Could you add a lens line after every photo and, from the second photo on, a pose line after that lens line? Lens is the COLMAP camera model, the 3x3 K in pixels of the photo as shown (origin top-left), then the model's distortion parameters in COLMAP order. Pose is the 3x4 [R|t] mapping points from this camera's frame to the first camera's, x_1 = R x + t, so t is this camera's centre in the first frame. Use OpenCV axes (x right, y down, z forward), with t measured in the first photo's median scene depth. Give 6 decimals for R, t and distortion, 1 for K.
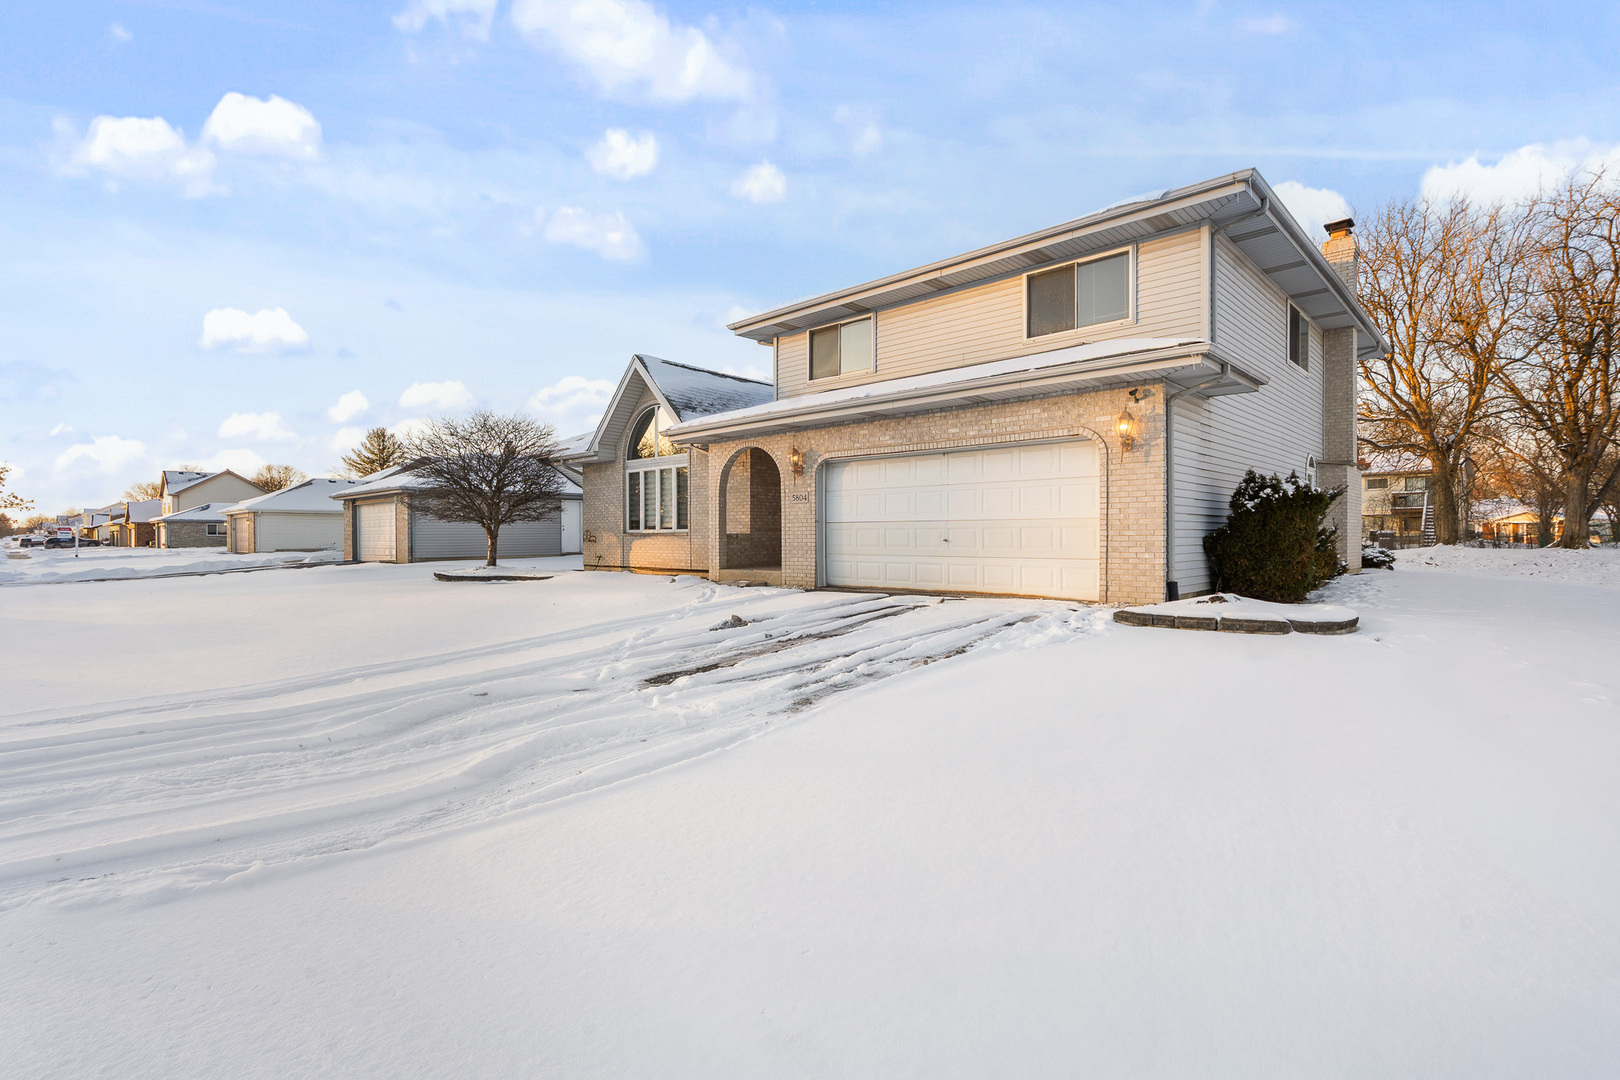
lens RADIAL K [[770.8, 0, 769.5], [0, 770.8, 535.3], [0, 0, 1]] dist [-0.005727, 0.000752]
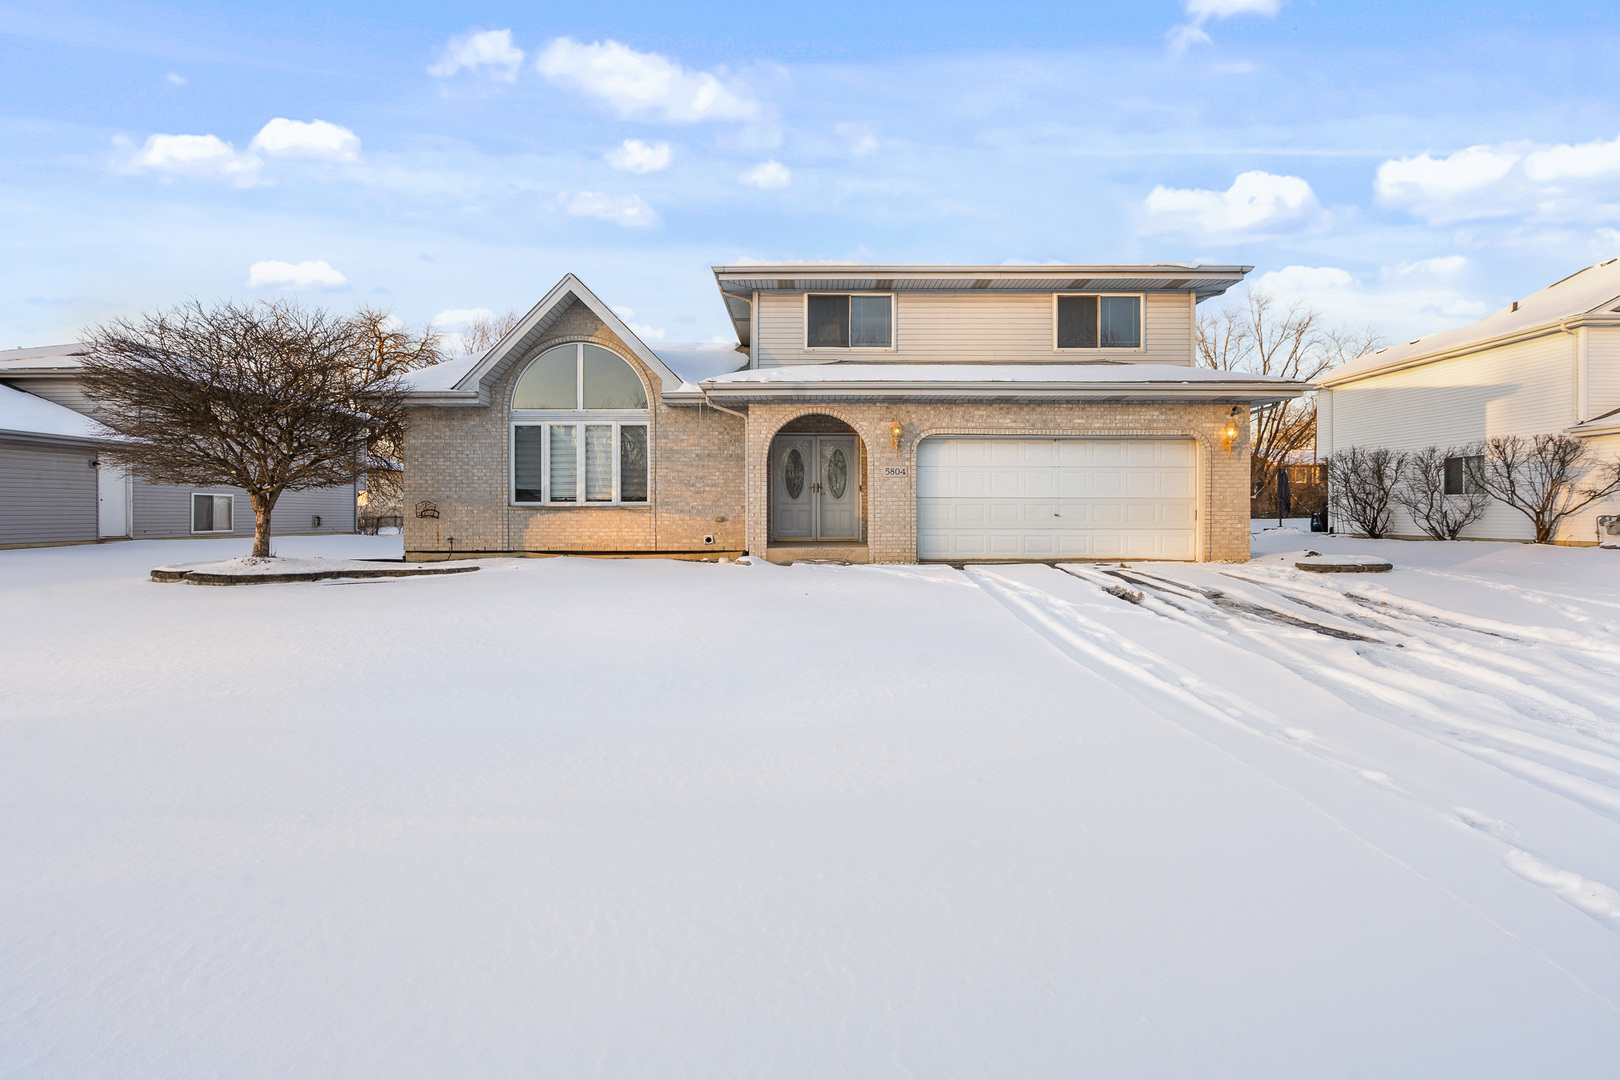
lens RADIAL K [[770.8, 0, 809.8], [0, 770.8, 522.7], [0, 0, 1]] dist [-0.005727, 0.000752]
pose [[0.707325, -0.006236, 0.706861, -0.703915], [-0.003501, 0.999918, 0.012324, 0.004120], [-0.706880, -0.011192, 0.707245, 0.369172]]
